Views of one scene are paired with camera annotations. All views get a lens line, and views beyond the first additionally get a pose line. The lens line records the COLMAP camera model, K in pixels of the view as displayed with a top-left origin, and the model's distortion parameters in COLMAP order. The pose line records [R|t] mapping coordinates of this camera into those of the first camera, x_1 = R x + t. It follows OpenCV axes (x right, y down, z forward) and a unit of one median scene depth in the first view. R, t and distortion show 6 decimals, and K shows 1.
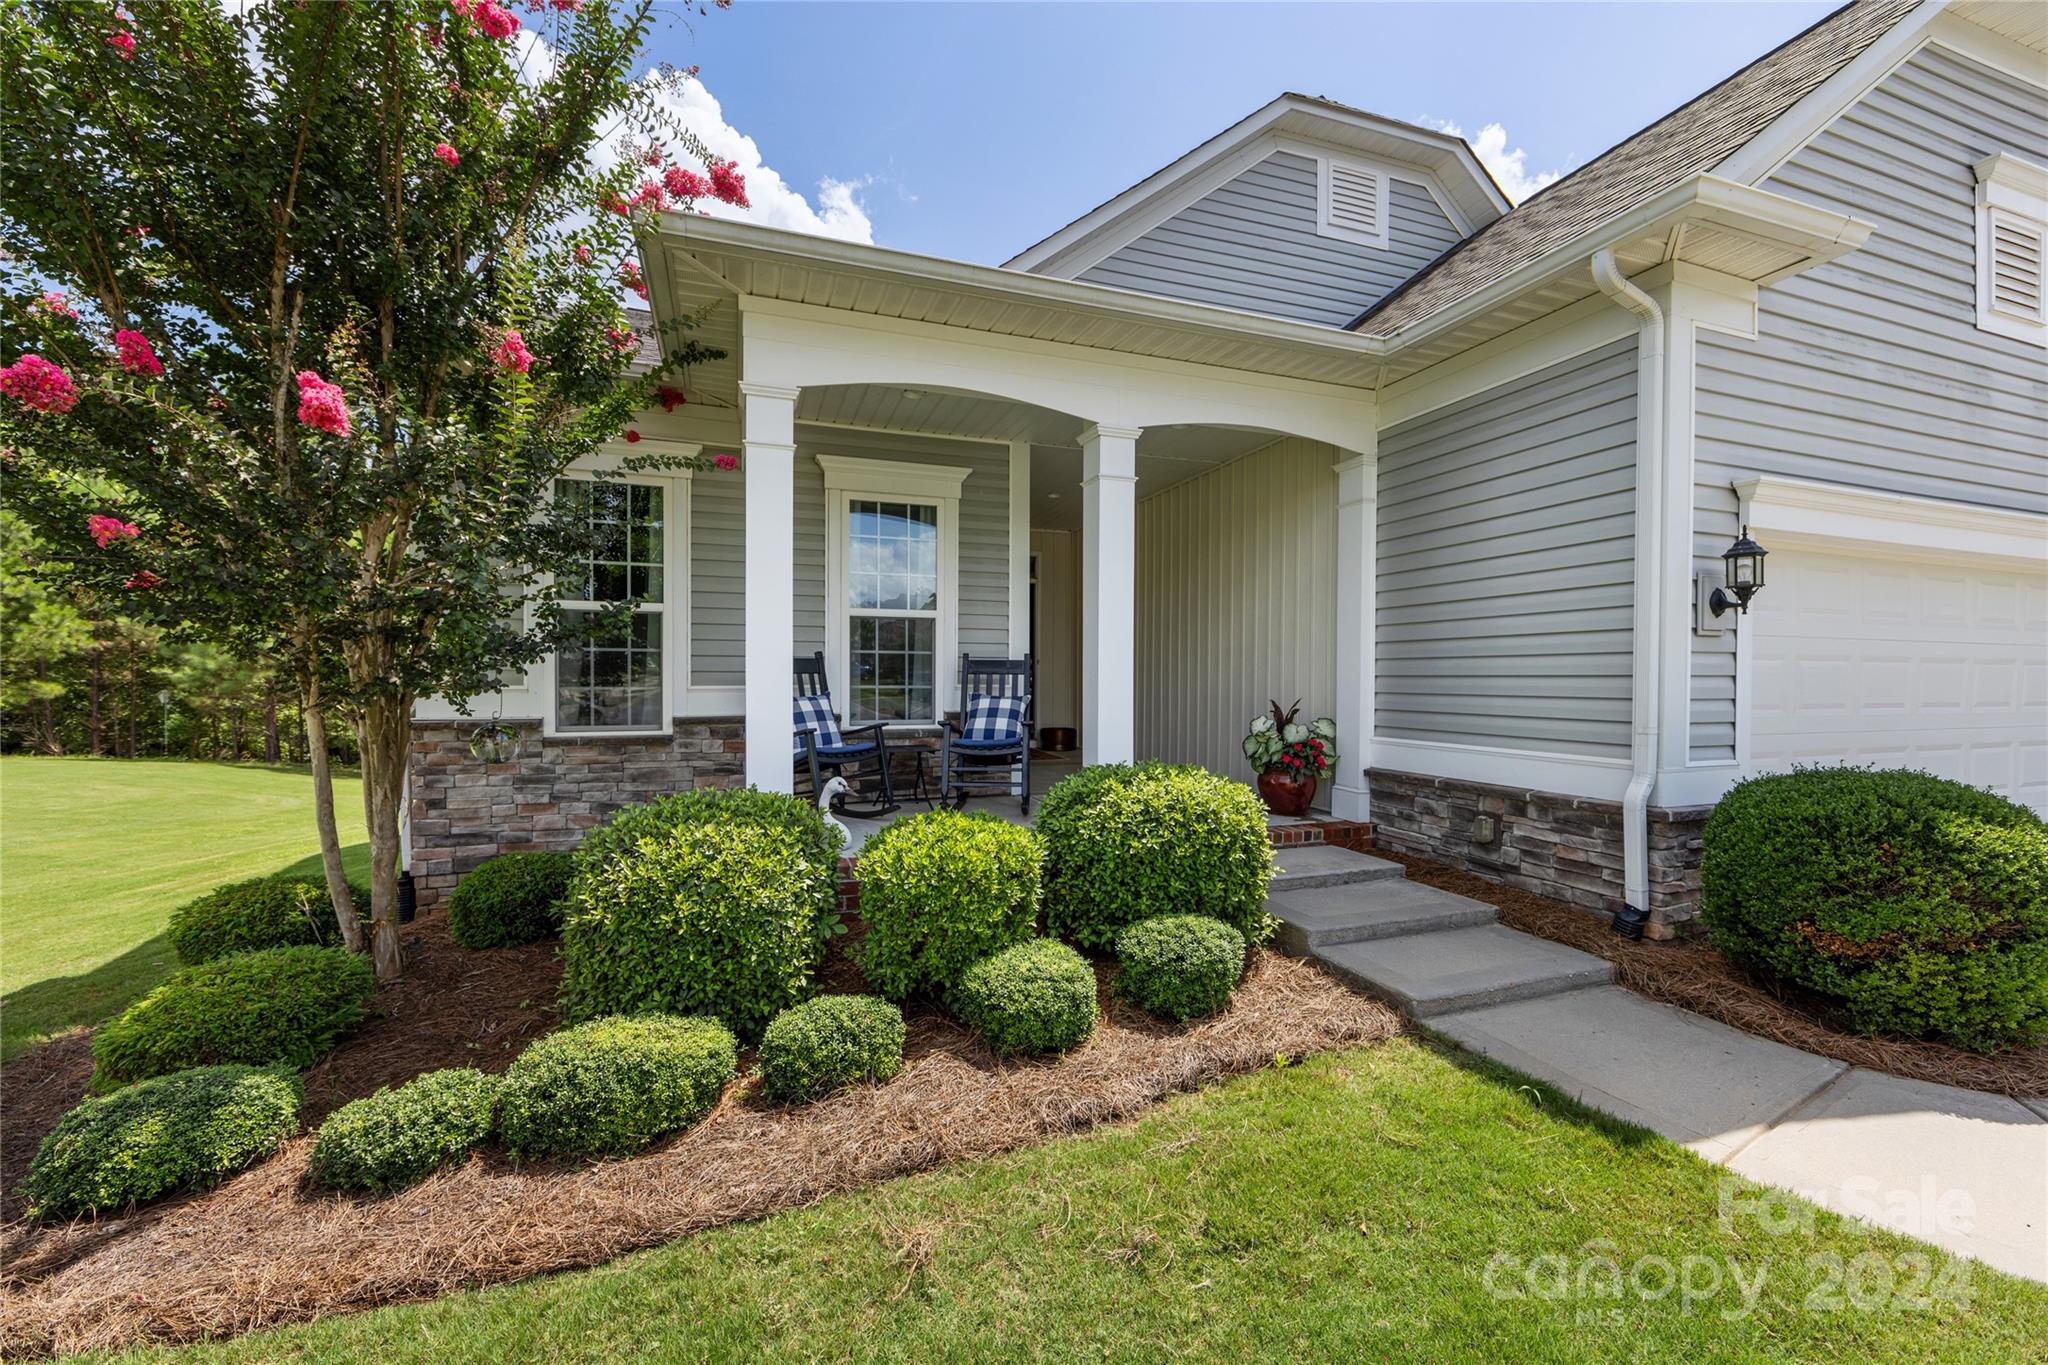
lens RADIAL K [[803.0, 0, 1021.9], [0, 803.0, 686.0], [0, 0, 1]] dist [-0.003378, -0.000513]
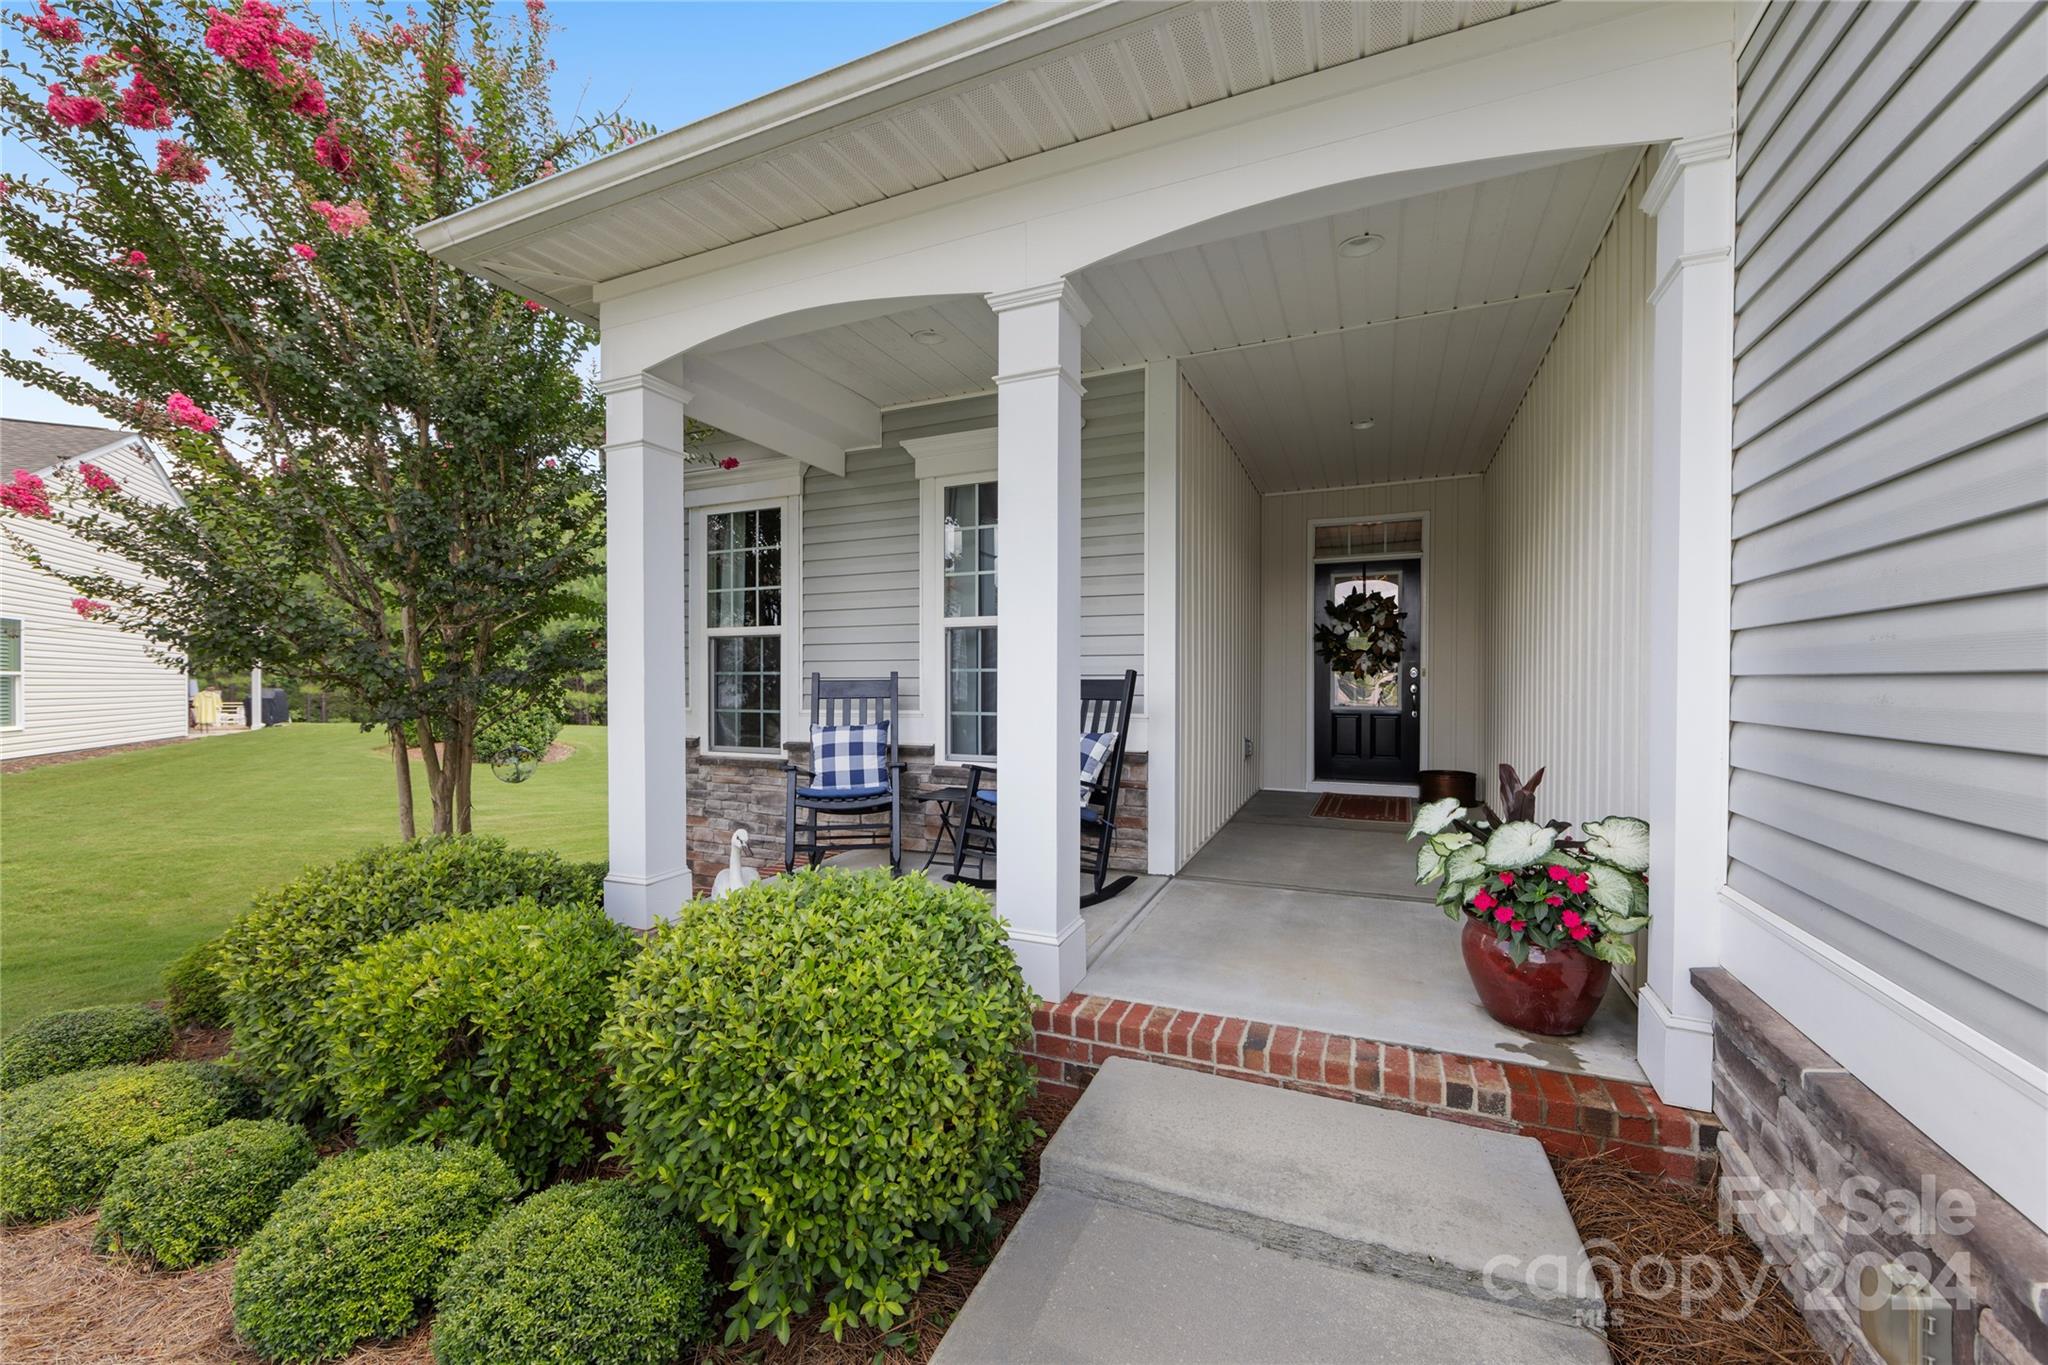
lens RADIAL K [[803.0, 0, 1021.9], [0, 803.0, 686.0], [0, 0, 1]] dist [-0.003378, -0.000513]
pose [[0.732313, 0.001905, -0.680966, 0.448586], [-0.007806, 0.999954, -0.005597, -0.025800], [0.680924, 0.009415, 0.732294, 0.496400]]
